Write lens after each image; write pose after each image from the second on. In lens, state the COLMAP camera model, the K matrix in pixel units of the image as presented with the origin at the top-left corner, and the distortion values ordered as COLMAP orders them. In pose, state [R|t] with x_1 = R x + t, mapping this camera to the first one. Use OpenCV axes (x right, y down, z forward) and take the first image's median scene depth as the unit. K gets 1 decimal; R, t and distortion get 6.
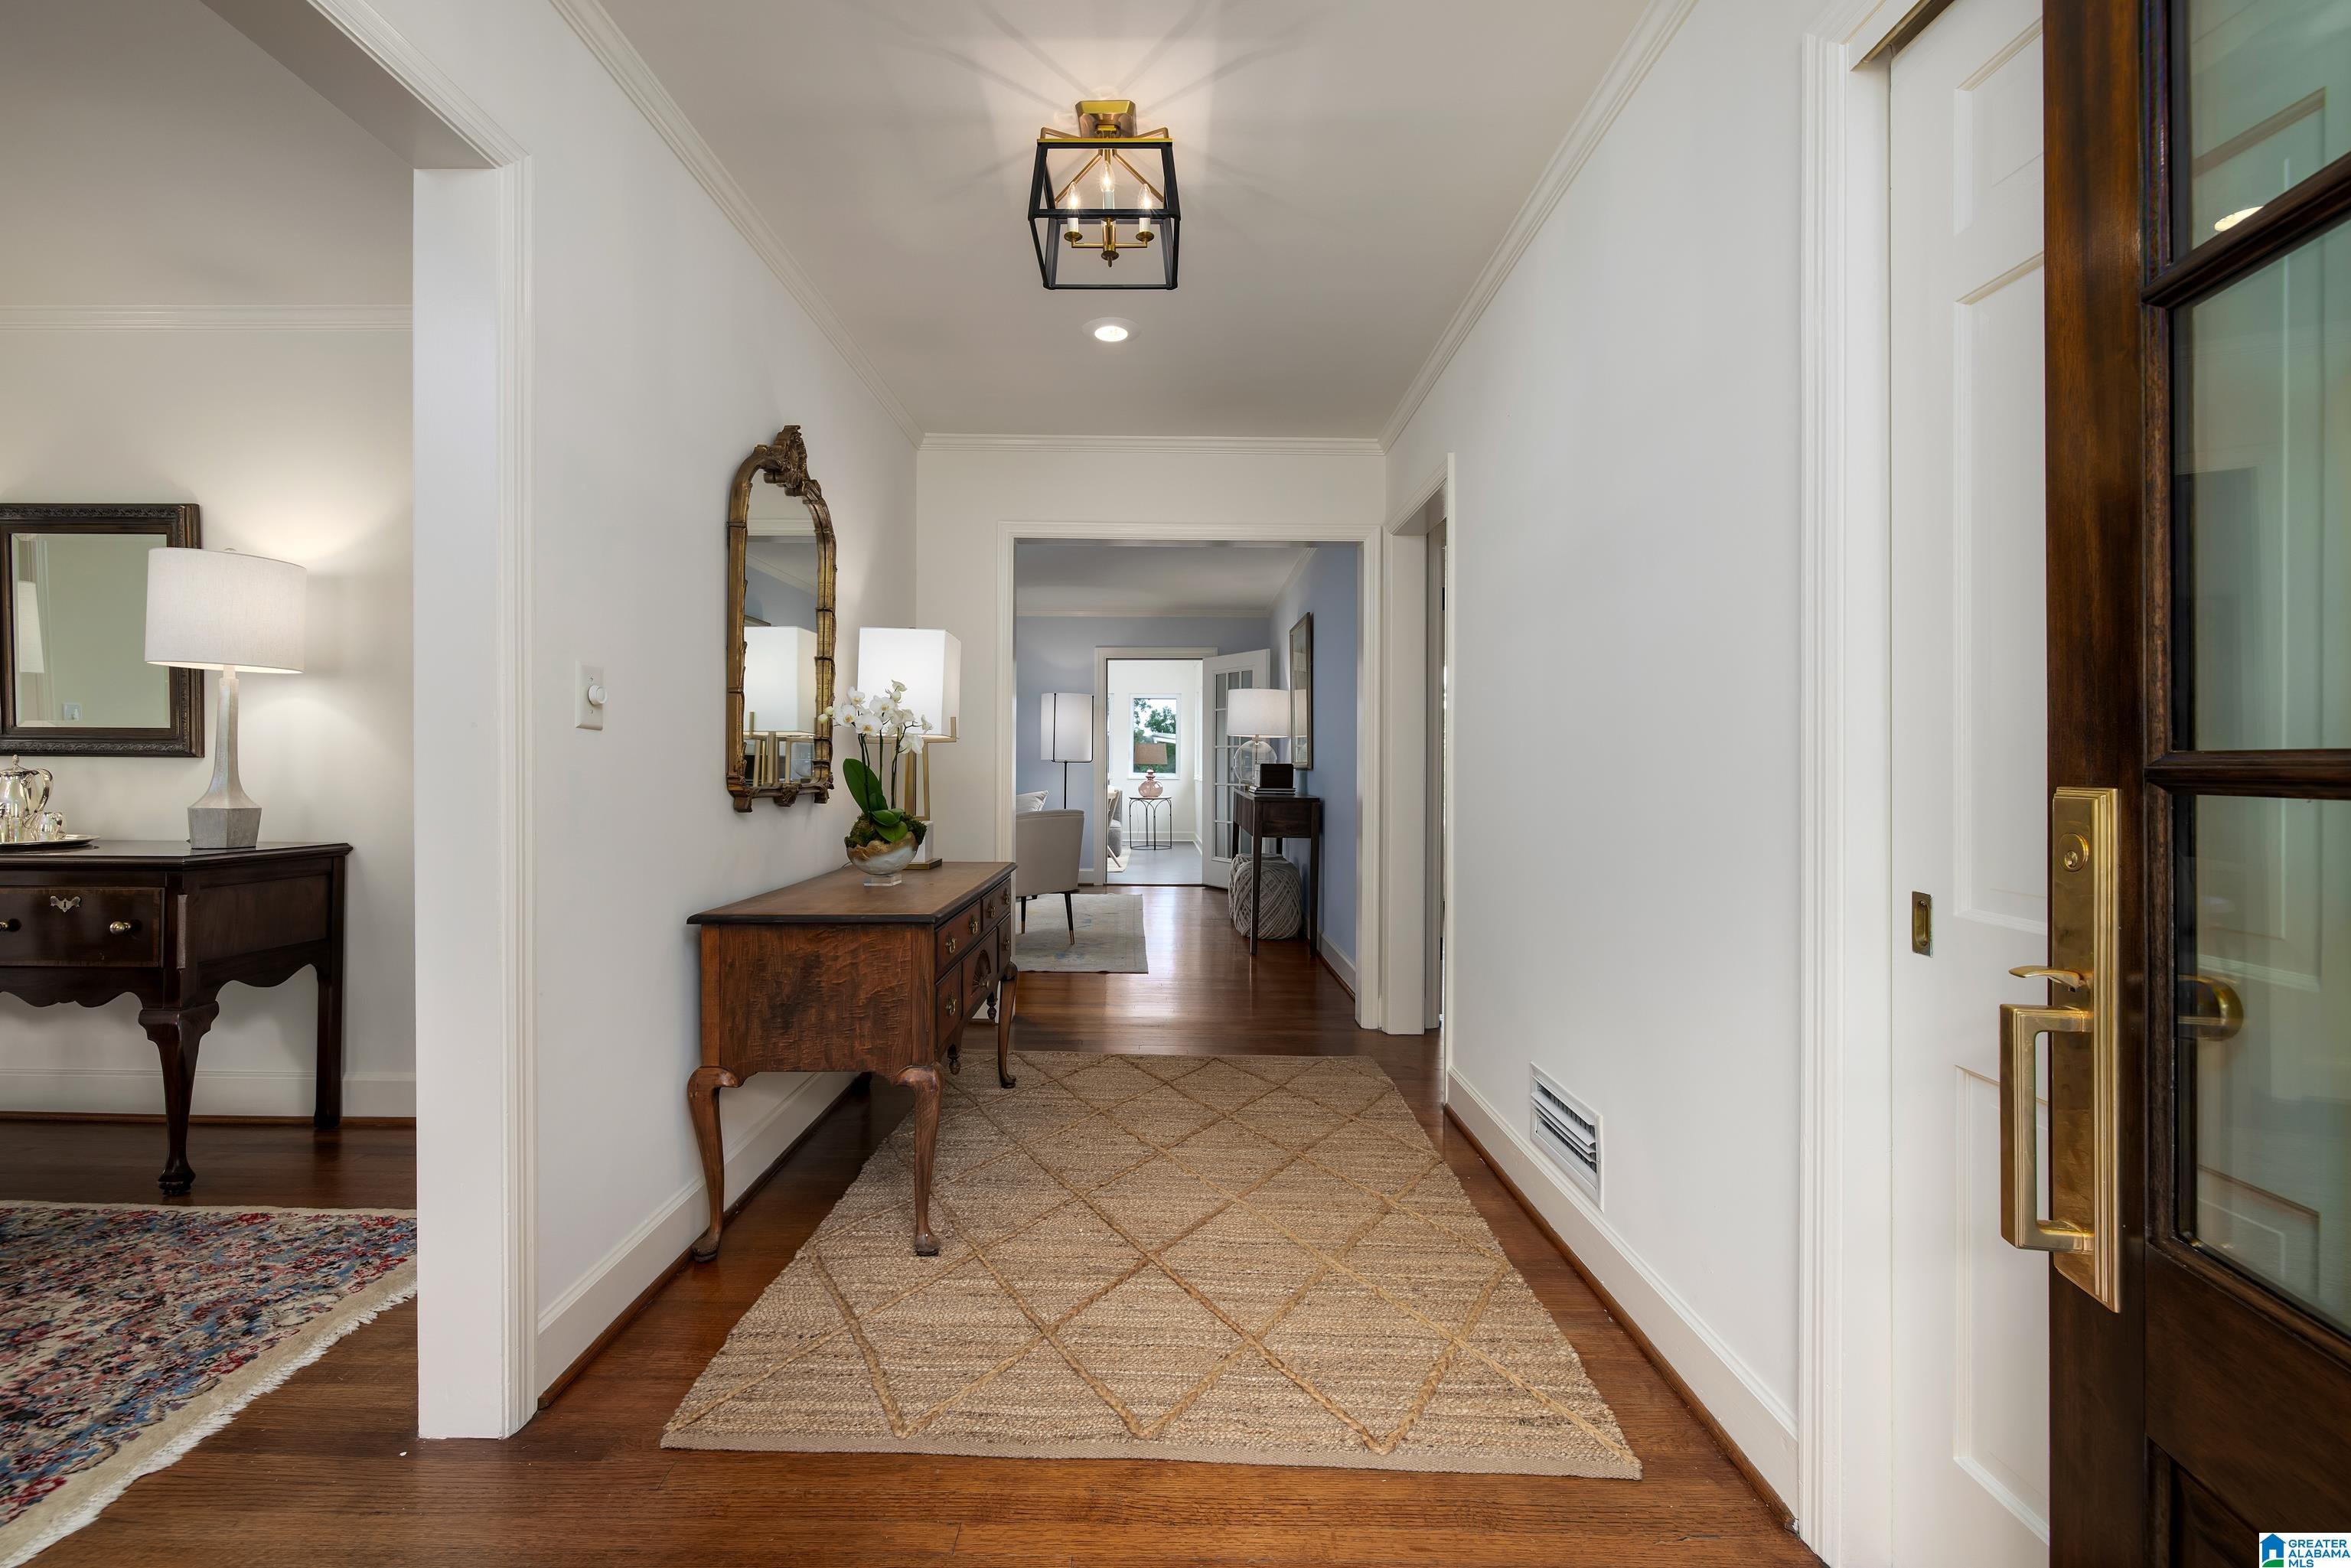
lens RADIAL K [[990.3, 0, 1165.5], [0, 990.3, 747.1], [0, 0, 1]] dist [-0.000292, 0.000103]
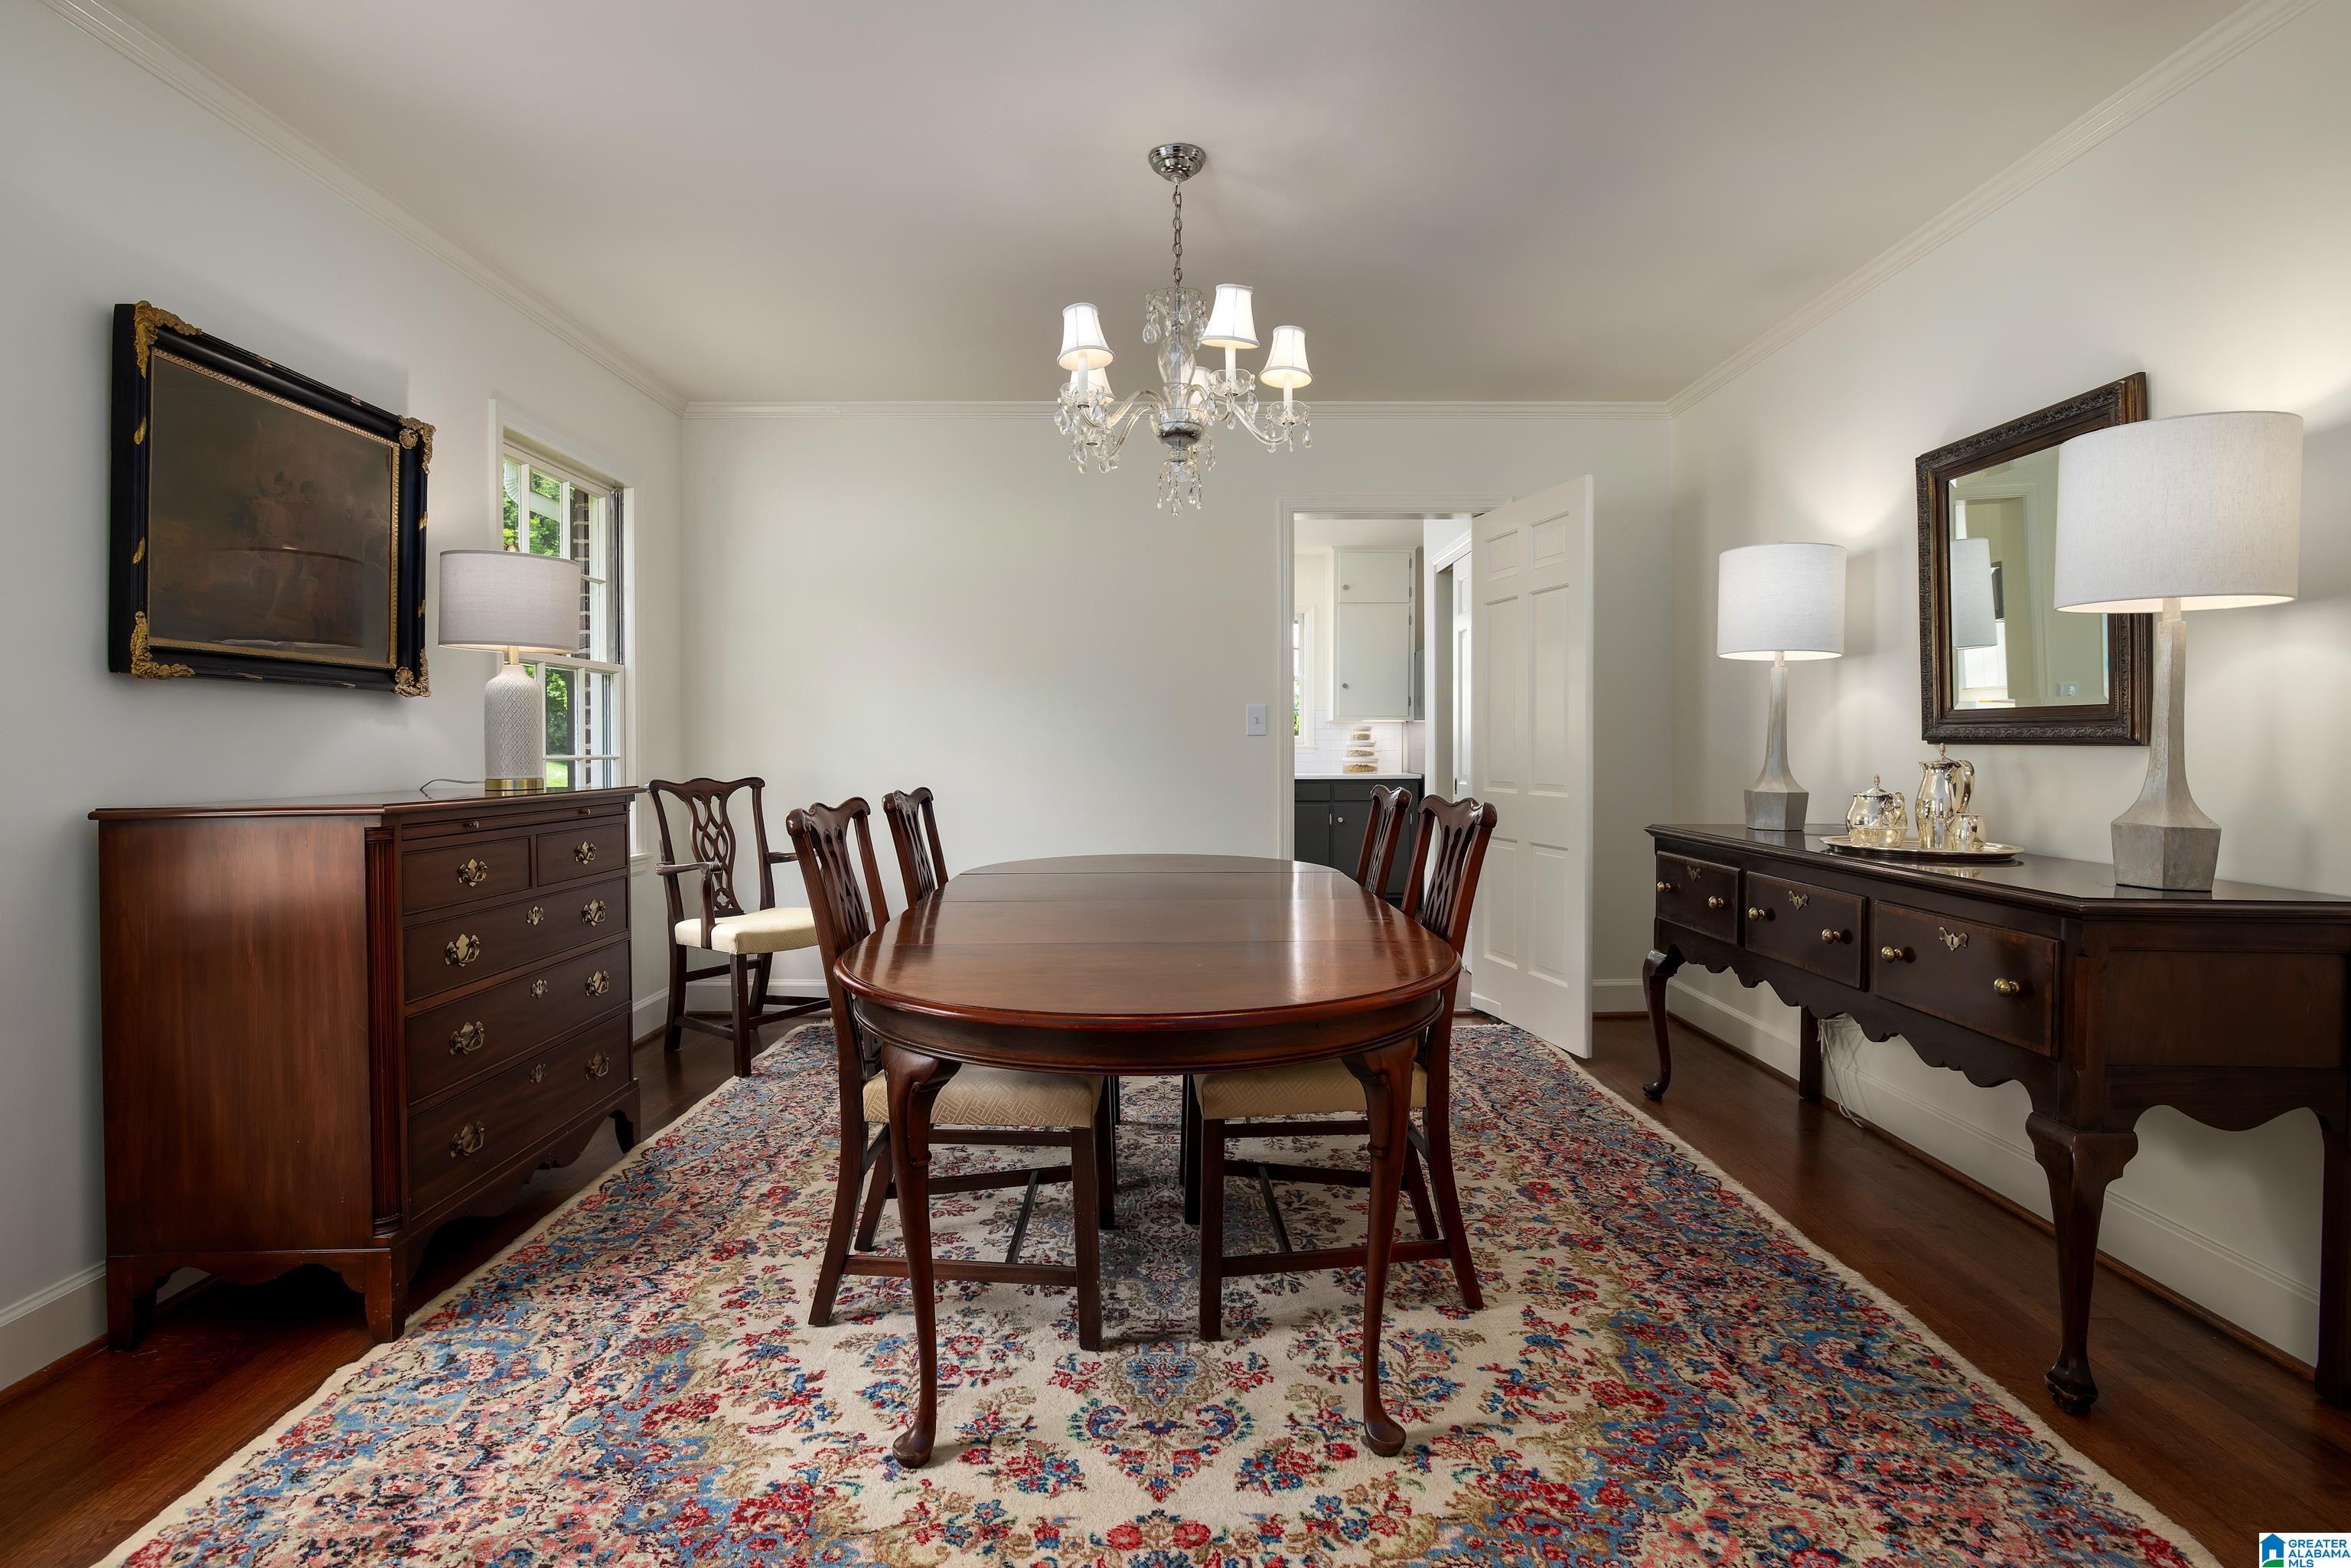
lens RADIAL K [[1129.8, 0, 1172.0], [0, 1129.8, 760.3], [0, 0, 1]] dist [0.001546, 0.000859]
pose [[0.016099, 0.011593, -0.999803, -0.235776], [0.008706, 0.999893, 0.011734, 0.005790], [0.999832, -0.008893, 0.015996, 0.355280]]
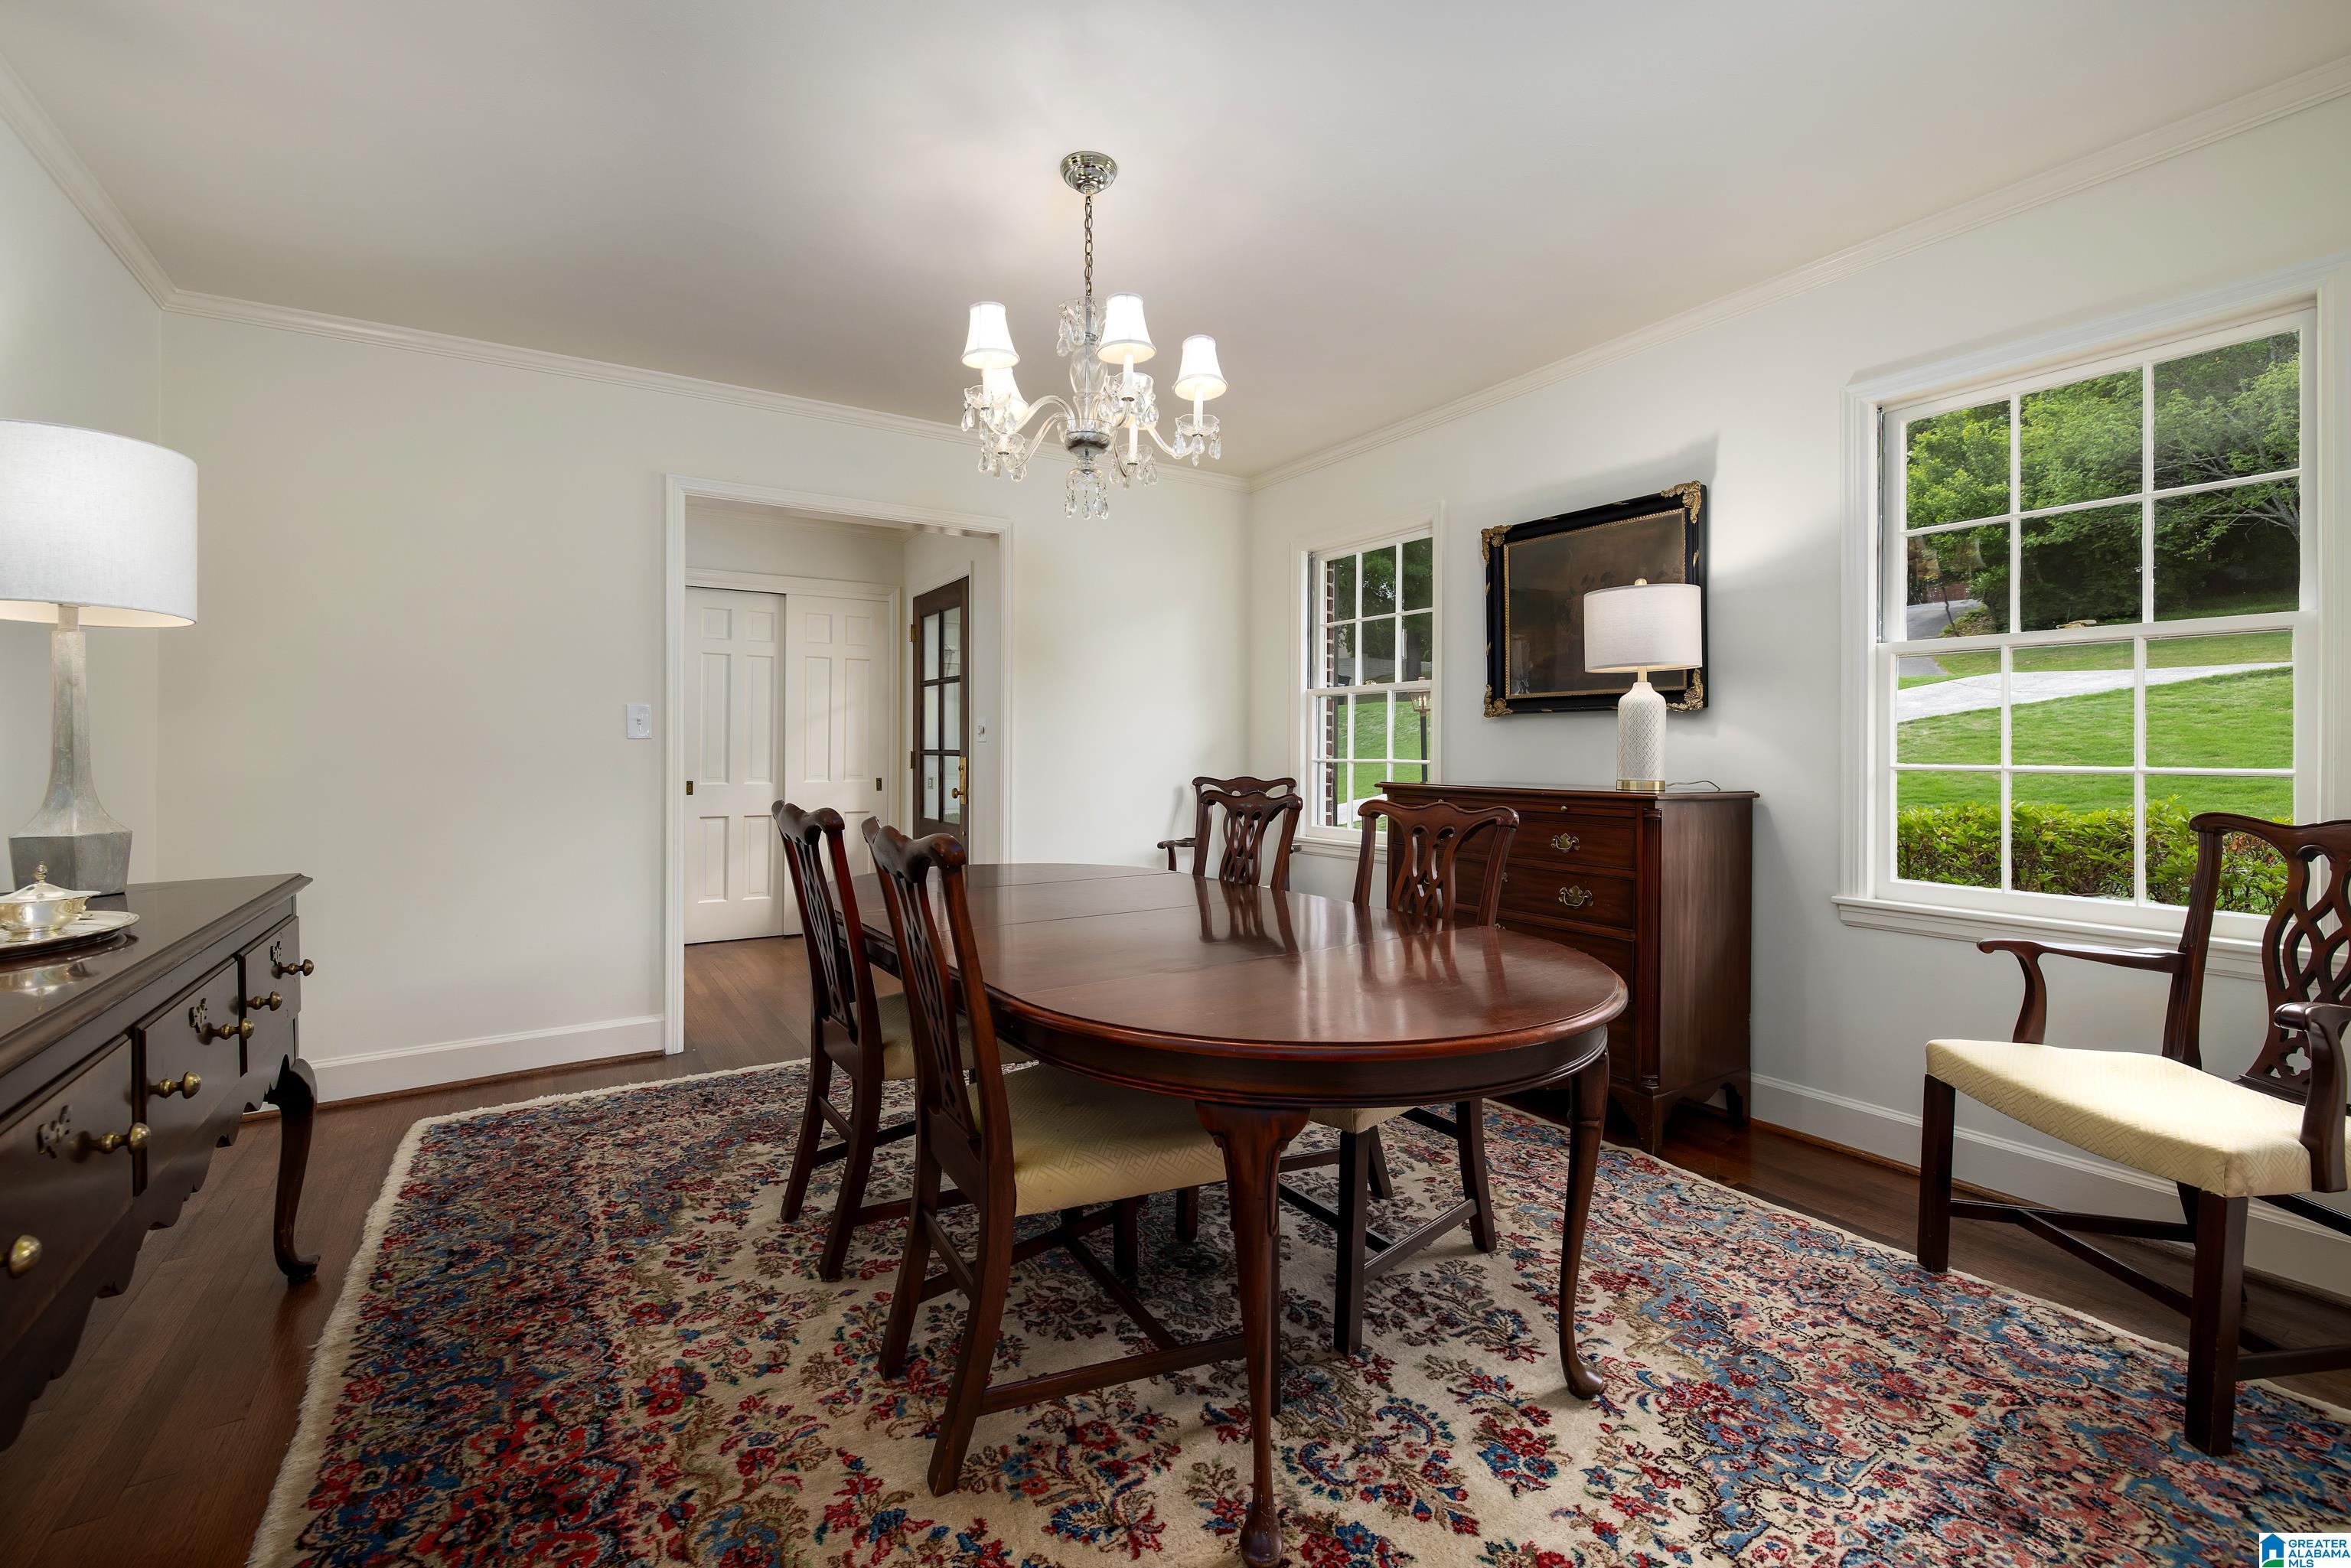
lens RADIAL K [[990.3, 0, 1165.5], [0, 990.3, 747.1], [0, 0, 1]] dist [-0.000292, 0.000103]
pose [[-0.553631, 0.000439, 0.832762, -1.870294], [-0.007581, 0.999956, -0.005567, 0.003491], [-0.832727, -0.009395, -0.553604, 0.771743]]
